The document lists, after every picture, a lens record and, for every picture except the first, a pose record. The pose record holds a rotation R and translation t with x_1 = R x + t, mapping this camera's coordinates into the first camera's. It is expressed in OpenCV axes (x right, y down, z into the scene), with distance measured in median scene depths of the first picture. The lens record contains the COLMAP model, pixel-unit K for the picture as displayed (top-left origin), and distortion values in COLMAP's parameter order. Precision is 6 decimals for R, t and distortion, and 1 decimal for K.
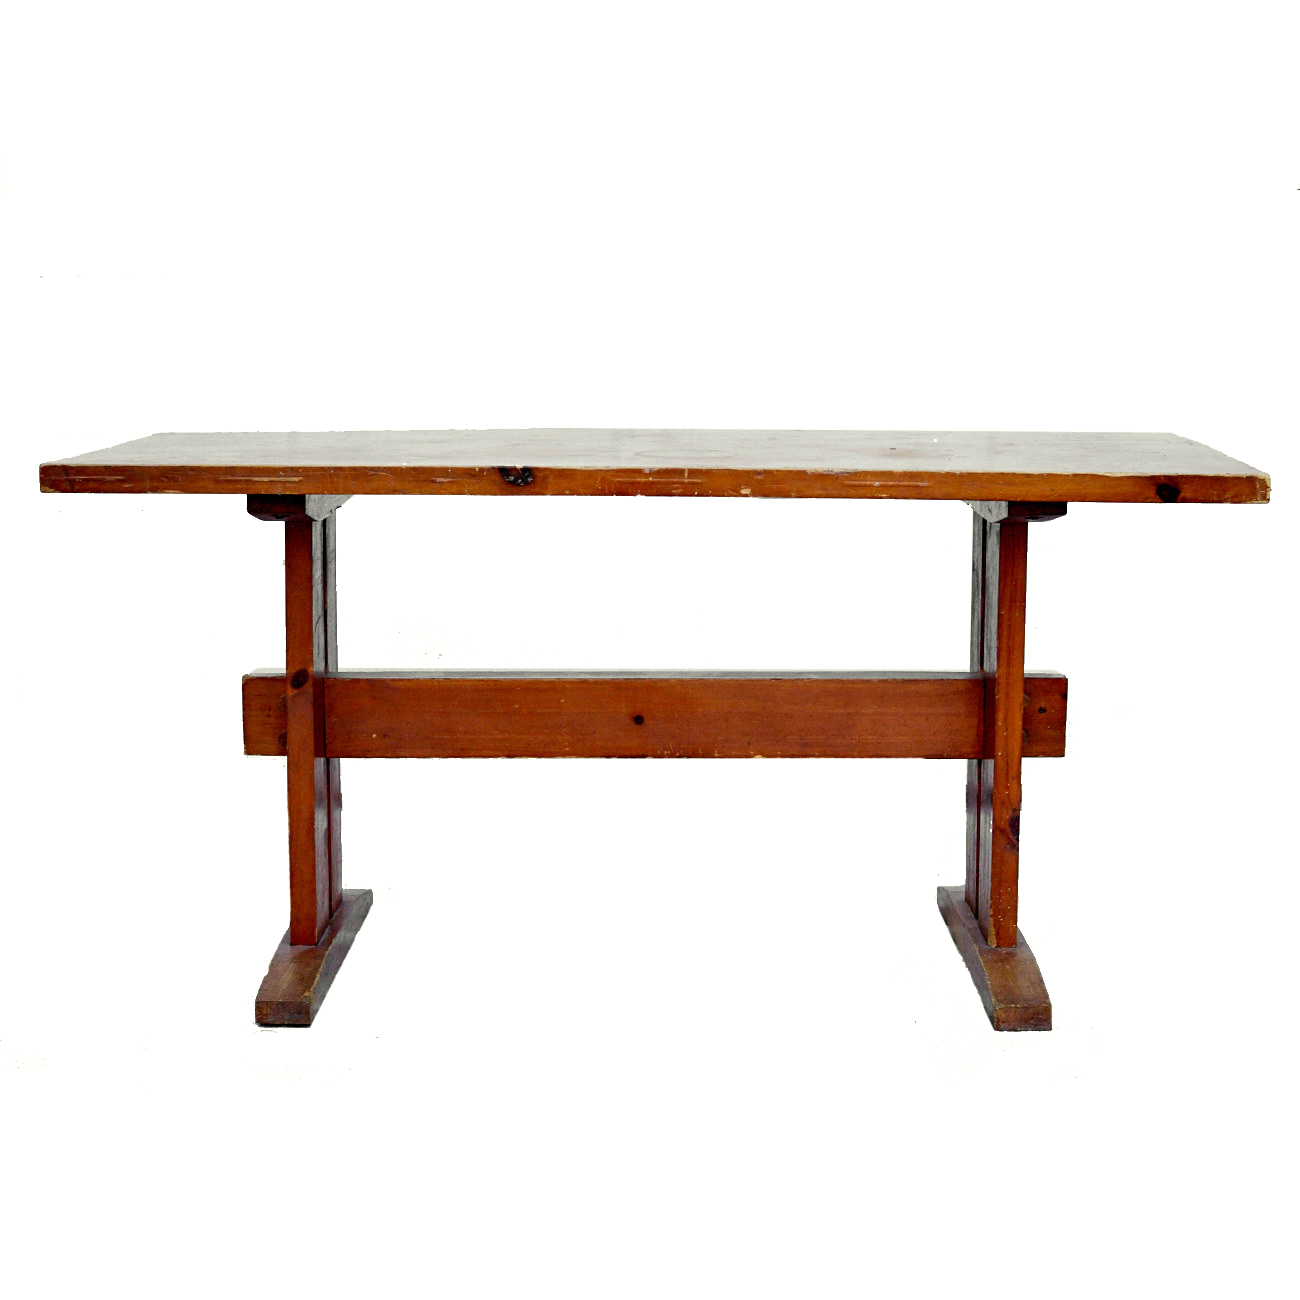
lens RADIAL K [[2531.0, 0, 649.5], [0, 2531.0, 650.8], [0, 0, 1]] dist [-0.070584, 0.000000]
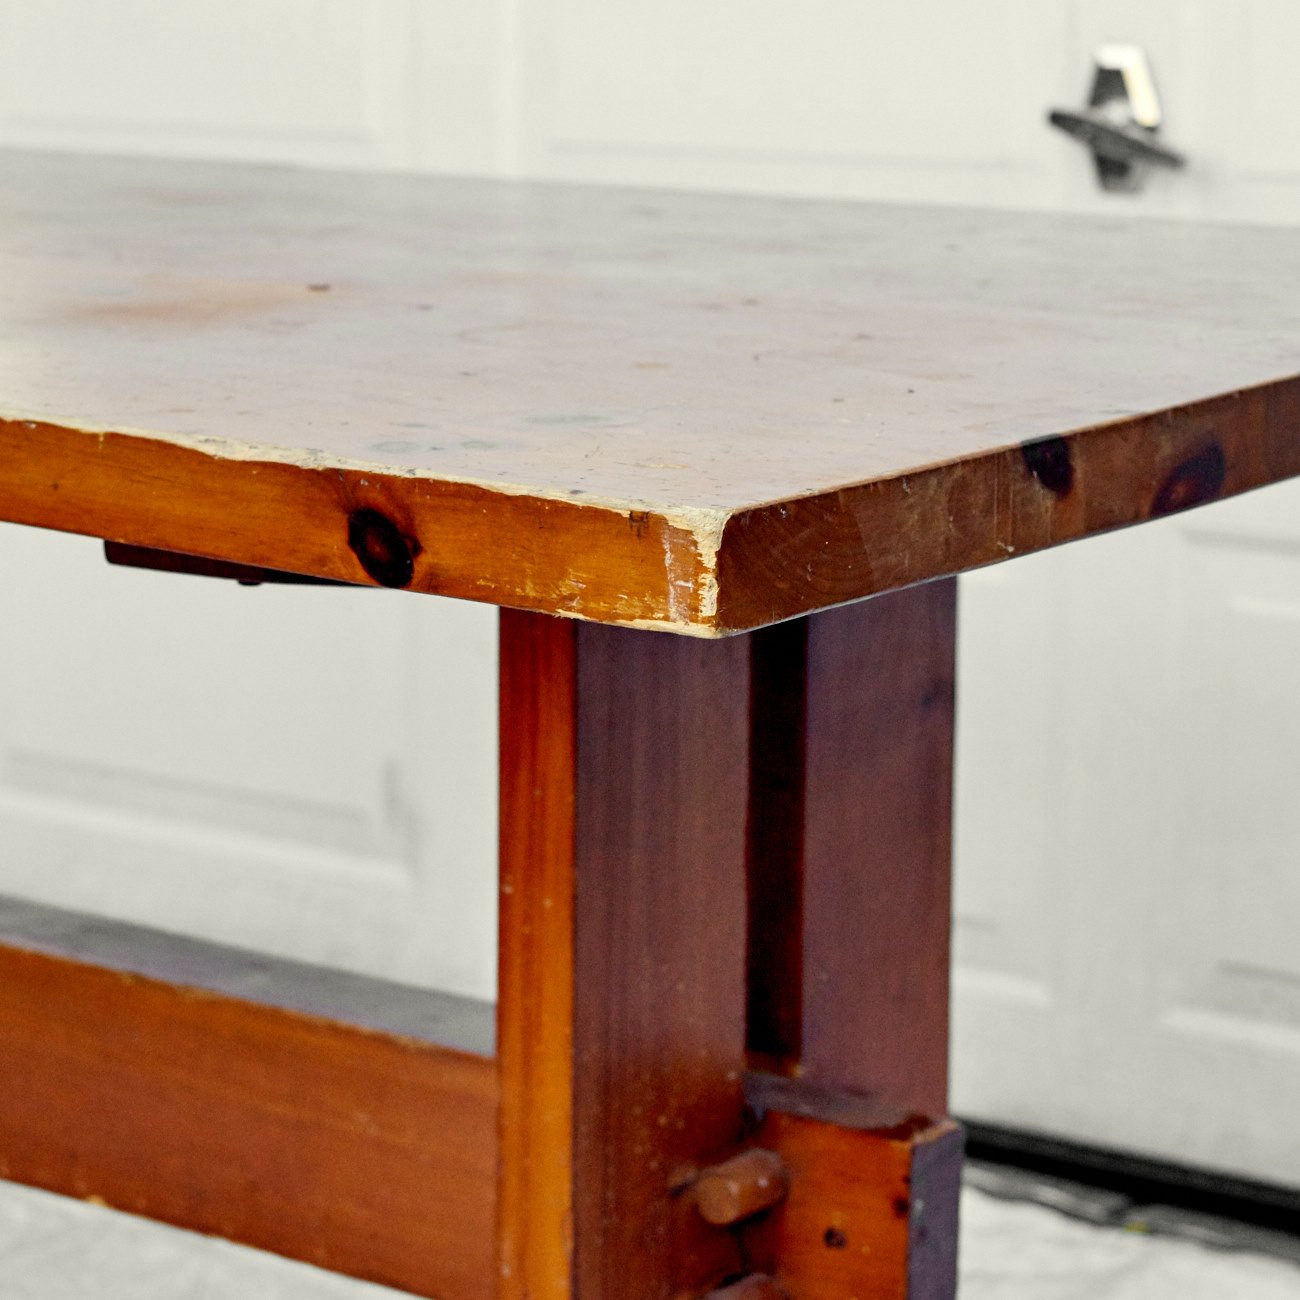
lens RADIAL K [[4141.6, 0, 652.4], [0, 4141.6, 650.4], [0, 0, 1]] dist [0.132720, 0.000000]
pose [[0.799216, 0.120998, -0.588739, 0.423380], [-0.096877, 0.992652, 0.072499, -0.077119], [0.593185, -0.000907, 0.805065, 0.639081]]
